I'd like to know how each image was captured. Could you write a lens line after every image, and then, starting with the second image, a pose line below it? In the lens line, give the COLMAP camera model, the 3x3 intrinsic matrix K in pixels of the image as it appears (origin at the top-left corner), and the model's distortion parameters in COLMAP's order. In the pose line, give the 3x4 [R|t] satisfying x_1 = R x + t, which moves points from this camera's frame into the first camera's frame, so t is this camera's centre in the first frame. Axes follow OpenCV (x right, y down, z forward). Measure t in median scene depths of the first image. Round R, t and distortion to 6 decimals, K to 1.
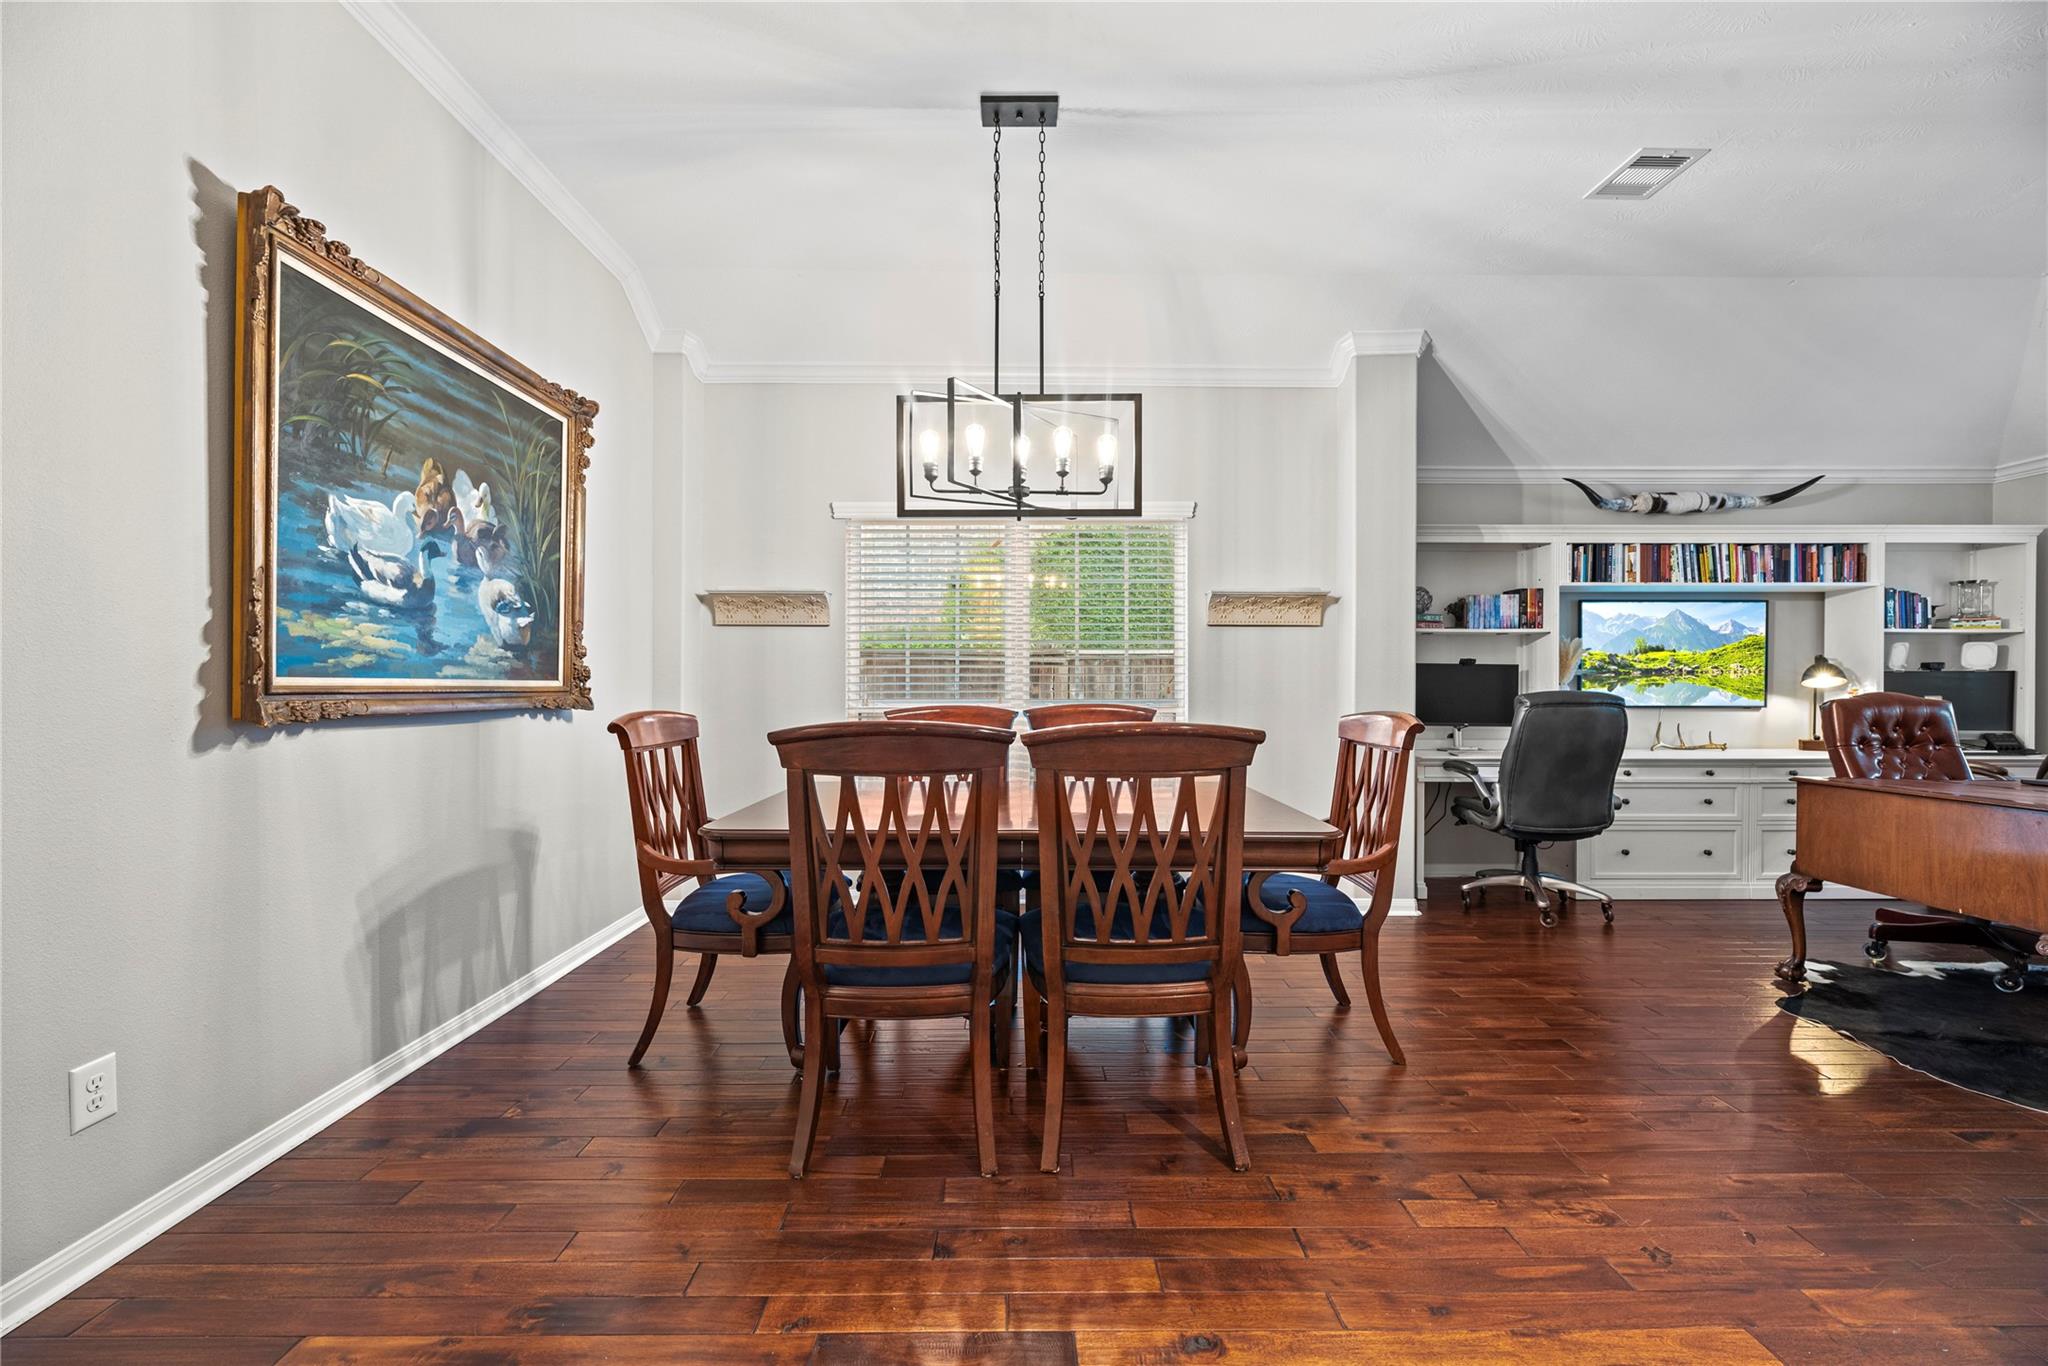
lens RADIAL K [[826.9, 0, 1025.6], [0, 826.9, 688.4], [0, 0, 1]] dist [0.001596, 0.000189]
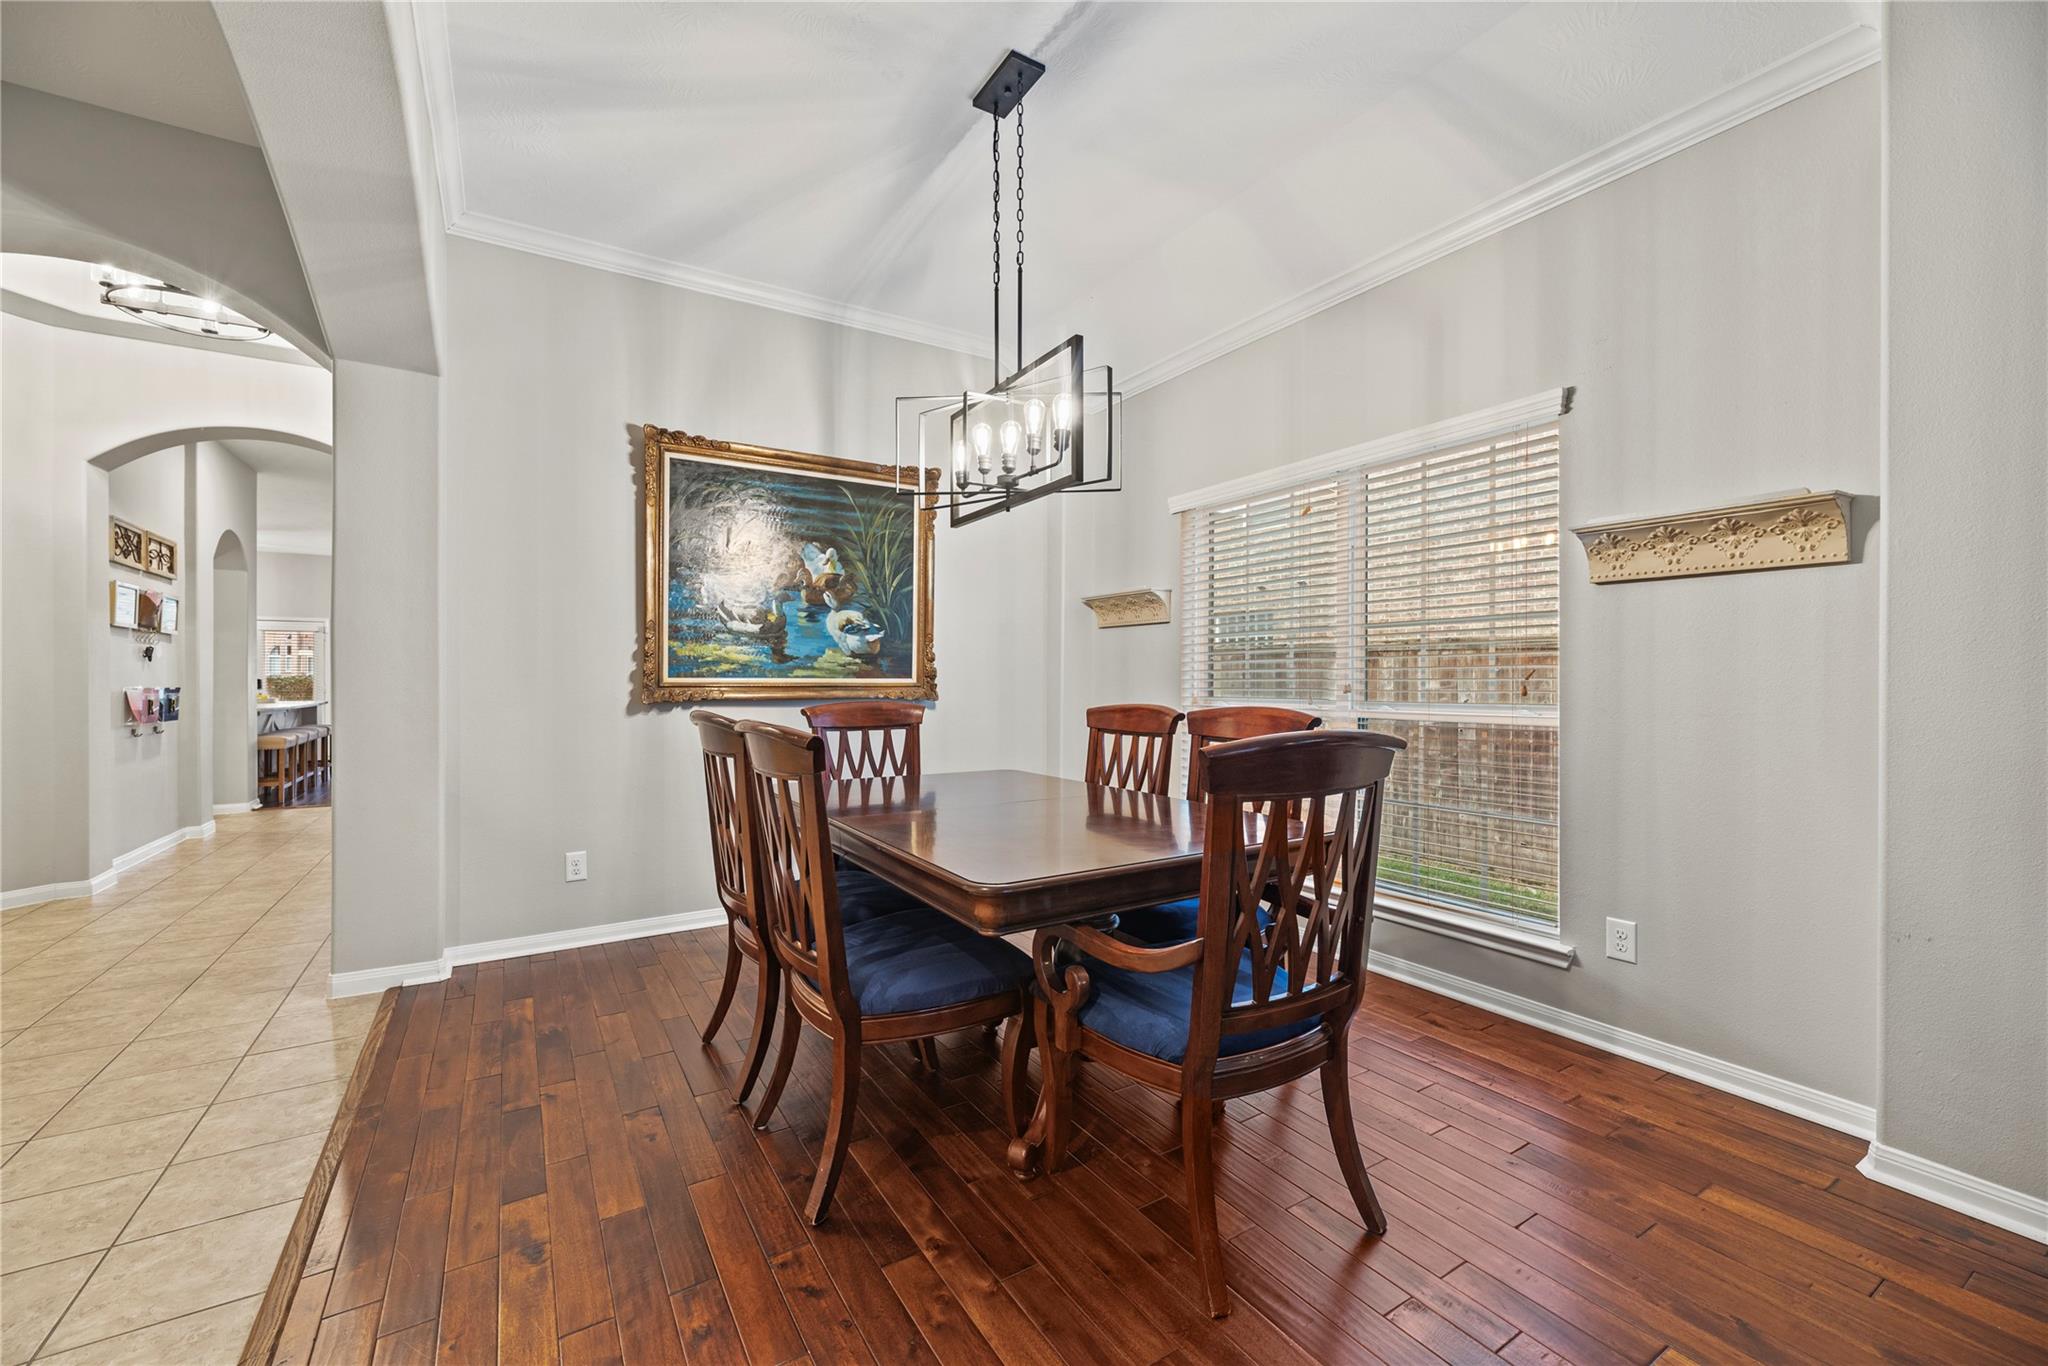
lens RADIAL K [[829.8, 0, 1020.0], [0, 829.8, 677.2], [0, 0, 1]] dist [0.001887, 0.000067]
pose [[0.516559, -0.003400, -0.856245, 0.823337], [-0.003739, 0.999974, -0.006227, -0.004580], [0.856244, 0.006418, 0.516533, 0.516510]]
